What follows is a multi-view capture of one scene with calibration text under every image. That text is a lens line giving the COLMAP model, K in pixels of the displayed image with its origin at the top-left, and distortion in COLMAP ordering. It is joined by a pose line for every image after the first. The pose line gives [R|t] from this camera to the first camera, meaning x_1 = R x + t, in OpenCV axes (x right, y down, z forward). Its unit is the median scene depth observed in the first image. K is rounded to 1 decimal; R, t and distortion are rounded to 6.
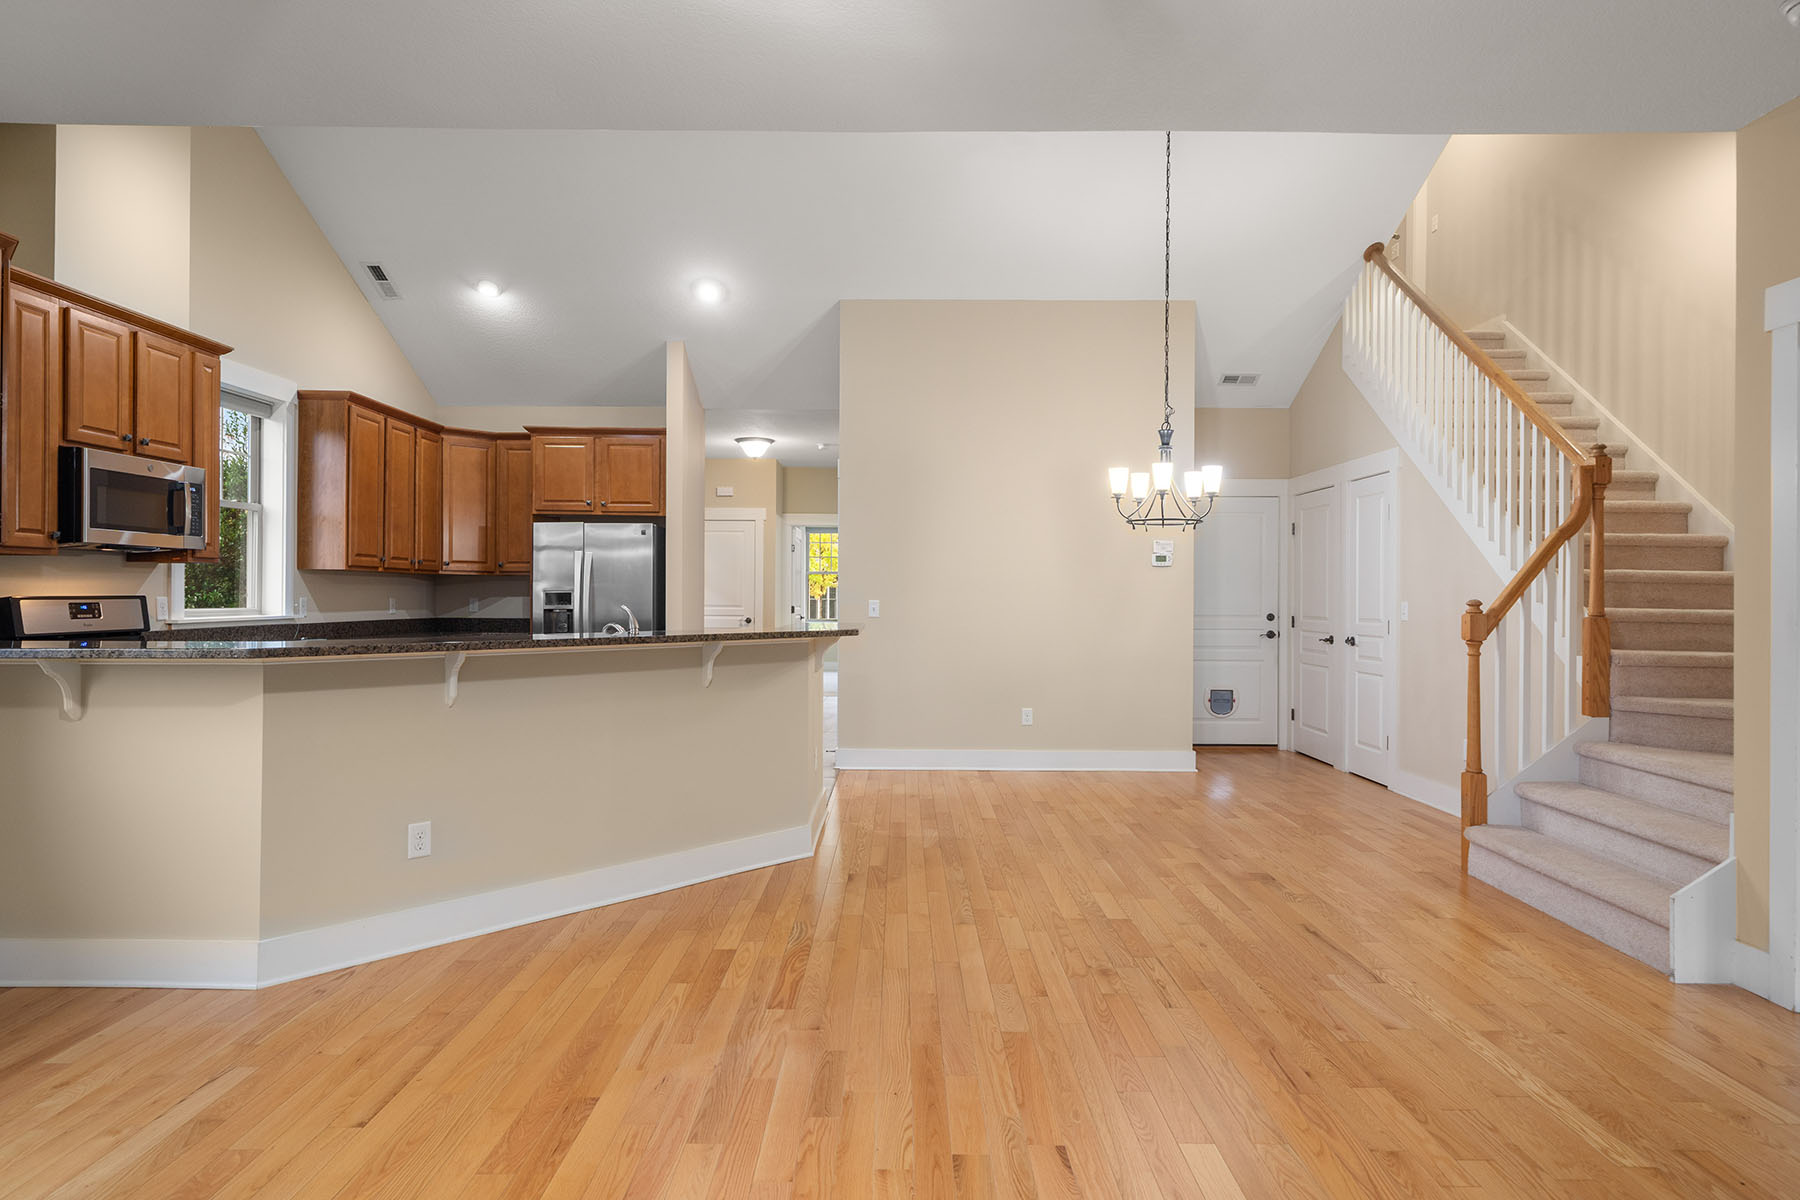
lens RADIAL K [[1014.1, 0, 899.8], [0, 1014.1, 595.5], [0, 0, 1]] dist [0.001461, -0.000147]
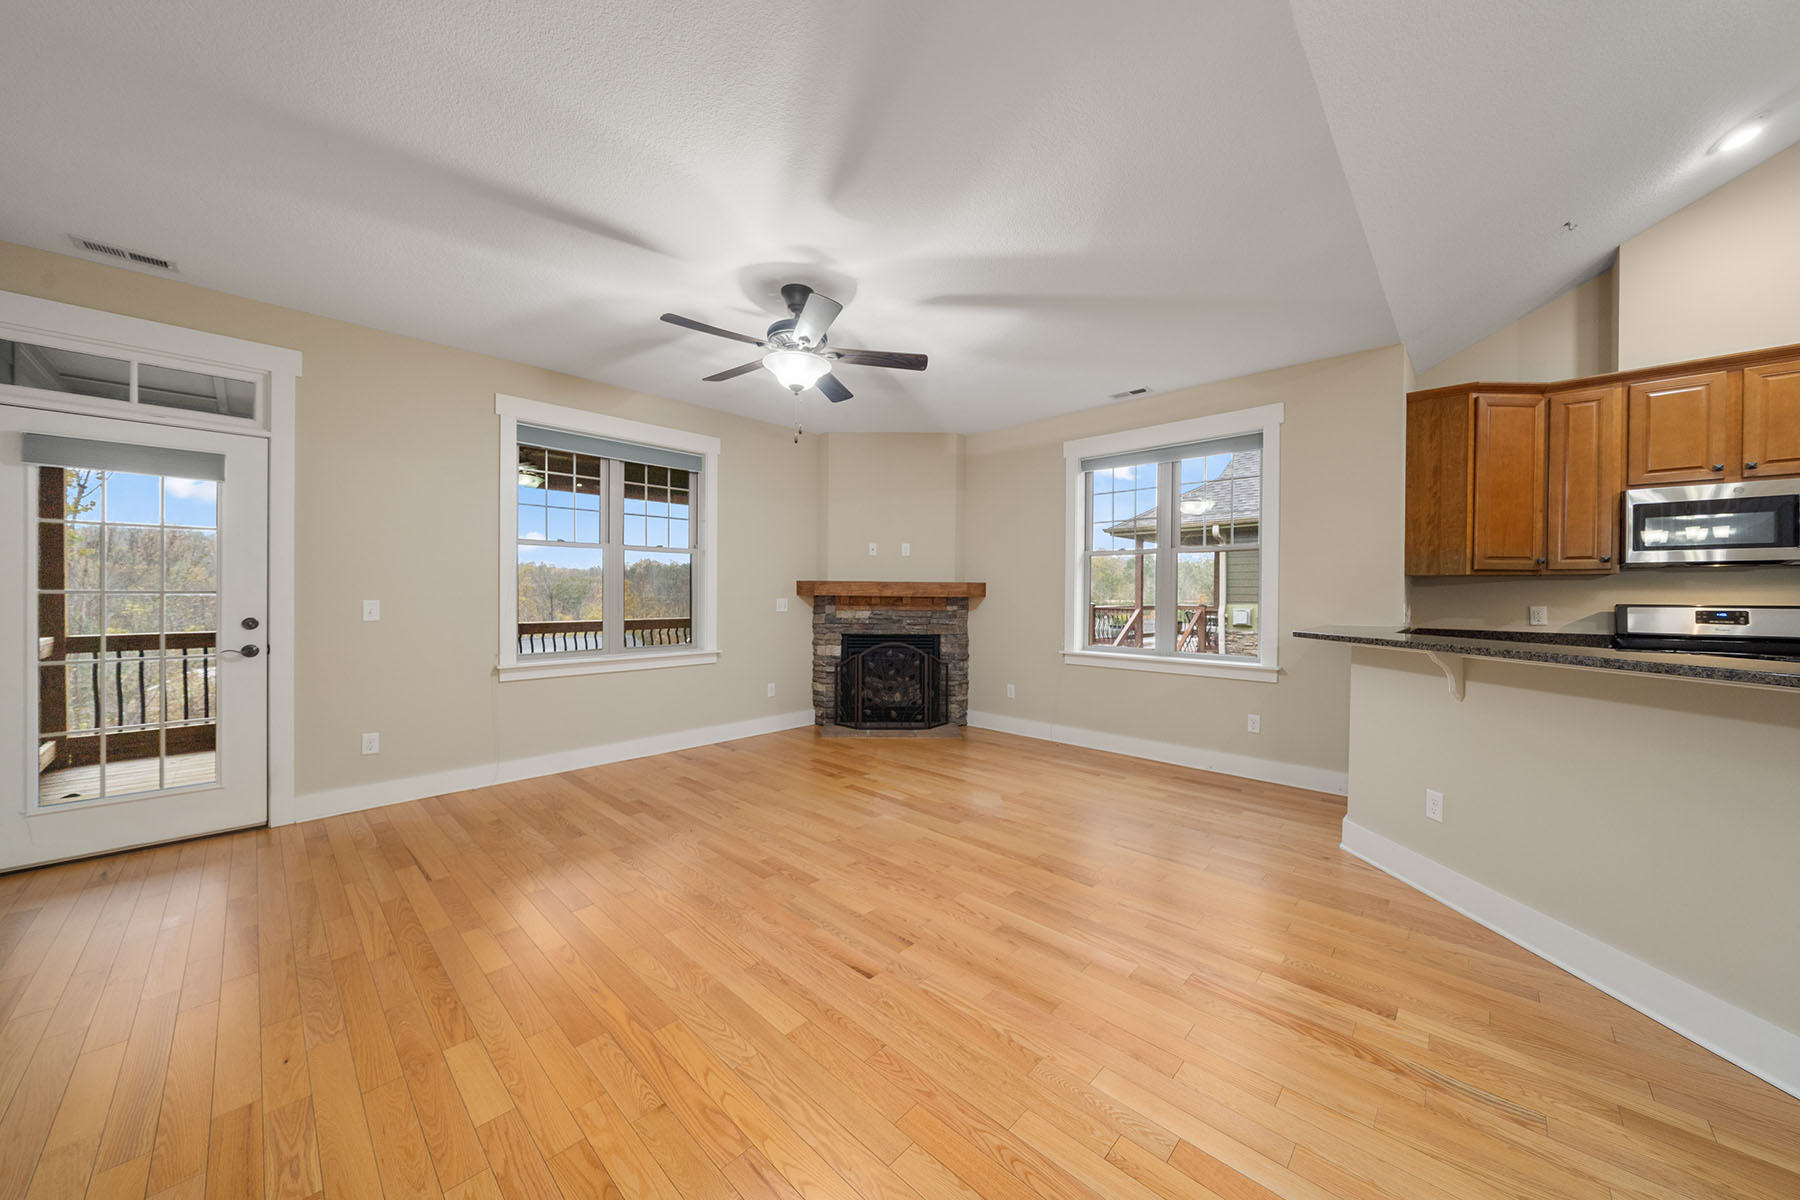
lens RADIAL K [[617.7, 0, 898.0], [0, 617.7, 596.0], [0, 0, 1]] dist [-0.006456, -0.000010]
pose [[-0.690407, -0.006557, -0.723391, 0.368638], [-0.010257, 0.999947, 0.000726, -0.000908], [0.723348, 0.007920, -0.690438, 0.779574]]
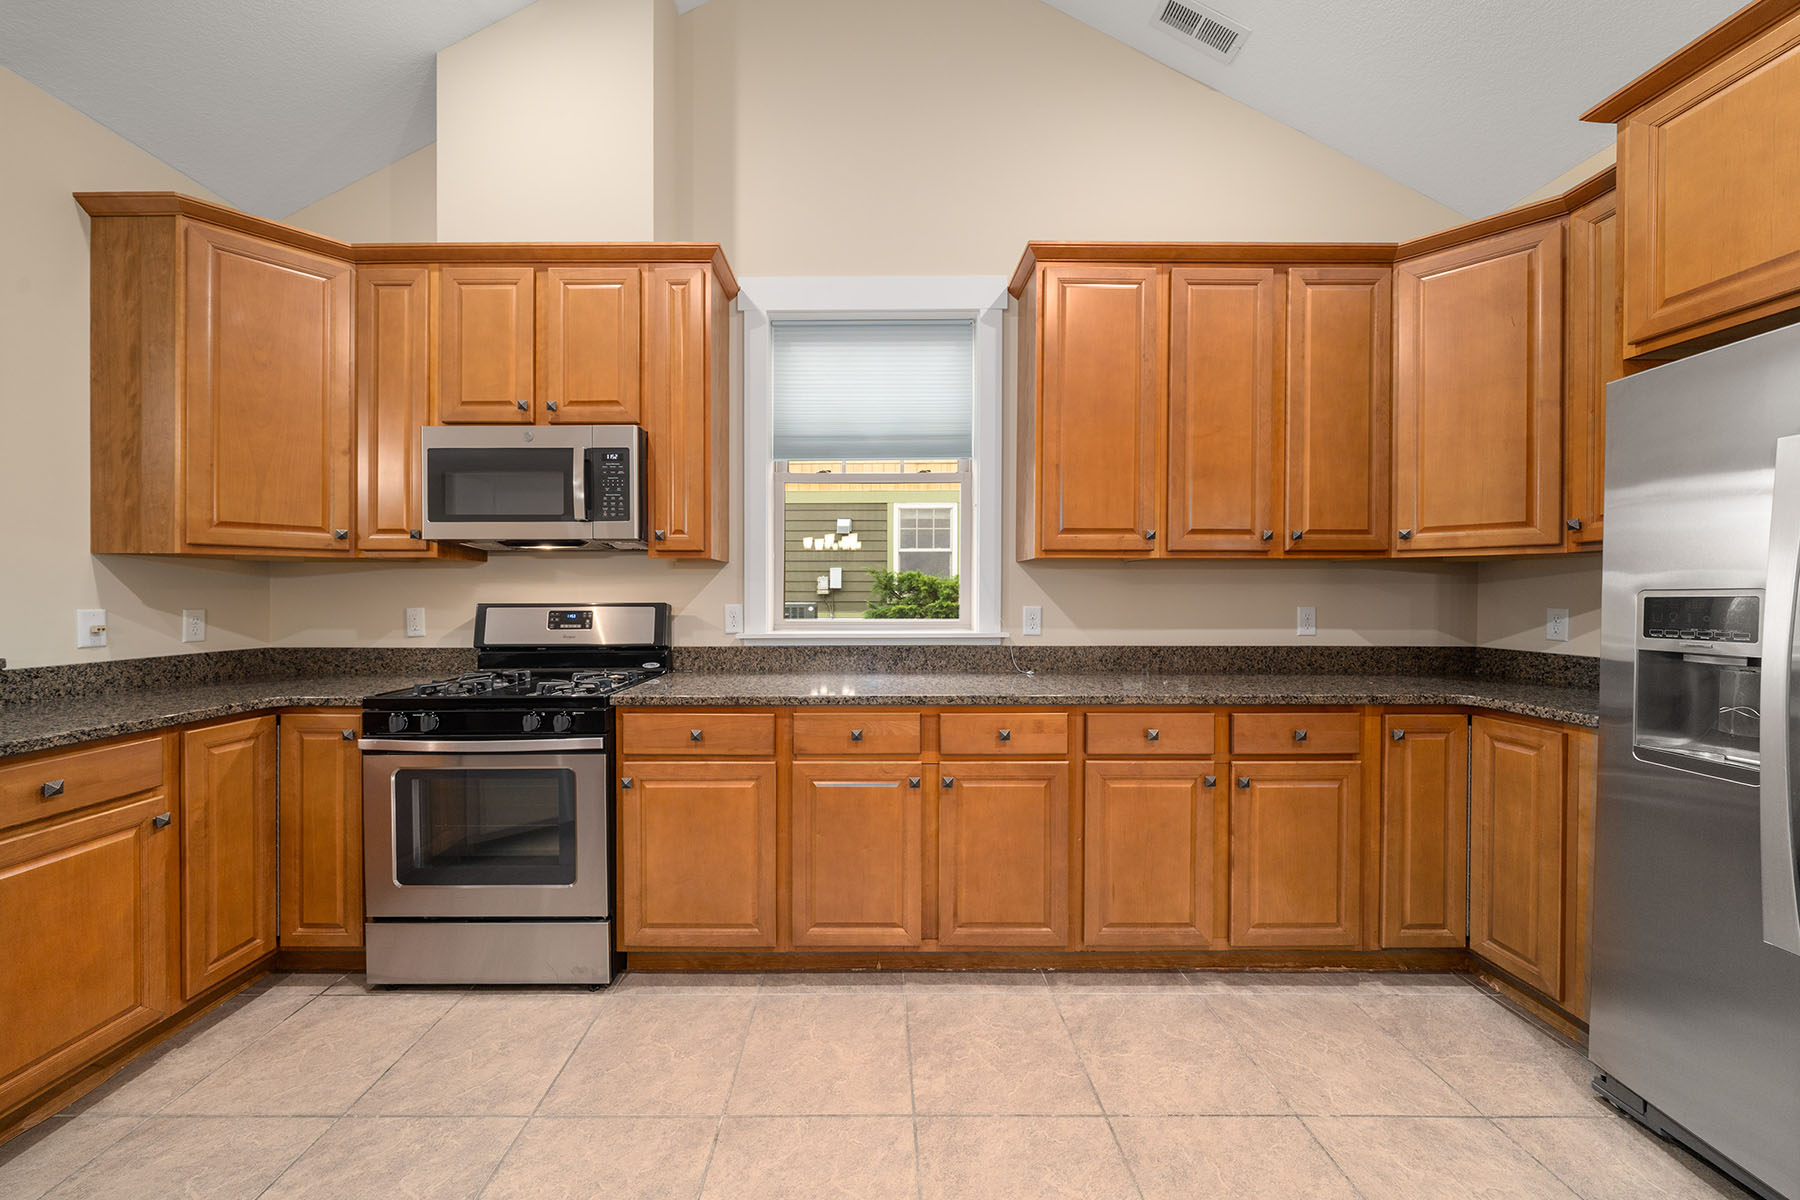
lens RADIAL K [[630.2, 0, 873.0], [0, 630.2, 597.8], [0, 0, 1]] dist [-0.005988, -0.000059]
pose [[0.001483, 0.001531, -0.999998, -0.257861], [0.000224, 0.999999, 0.001532, -0.004883], [0.999999, -0.000226, 0.001482, 1.232065]]
